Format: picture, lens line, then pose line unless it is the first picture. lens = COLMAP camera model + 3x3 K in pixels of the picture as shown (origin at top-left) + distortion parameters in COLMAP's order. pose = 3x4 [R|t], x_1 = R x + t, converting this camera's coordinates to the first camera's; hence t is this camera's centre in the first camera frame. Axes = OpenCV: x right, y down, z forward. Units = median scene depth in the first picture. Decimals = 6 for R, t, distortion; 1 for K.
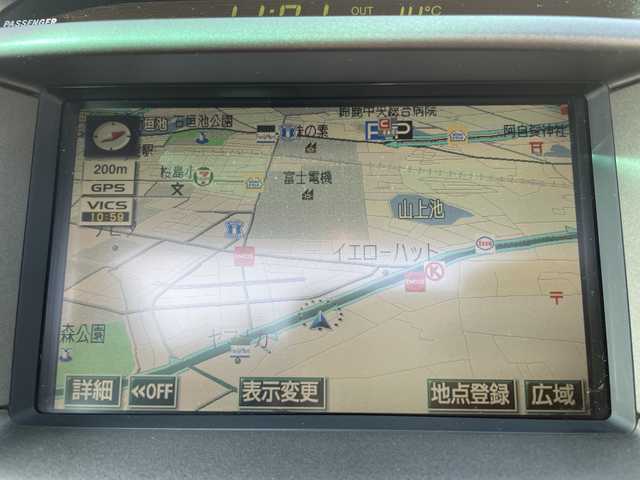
lens RADIAL K [[496.5, 0, 323.7], [0, 496.5, 236.5], [0, 0, 1]] dist [0.045355, -0.095757]
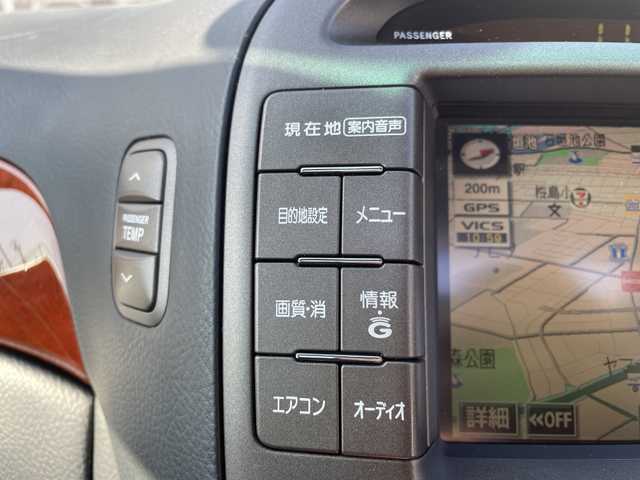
lens RADIAL K [[496.5, 0, 318.9], [0, 496.5, 237.8], [0, 0, 1]] dist [0.045355, -0.095757]
pose [[0.999872, 0.015925, -0.001302, -0.762861], [-0.015922, 0.999871, 0.002316, -0.036956], [0.001339, -0.002295, 0.999996, 0.029363]]
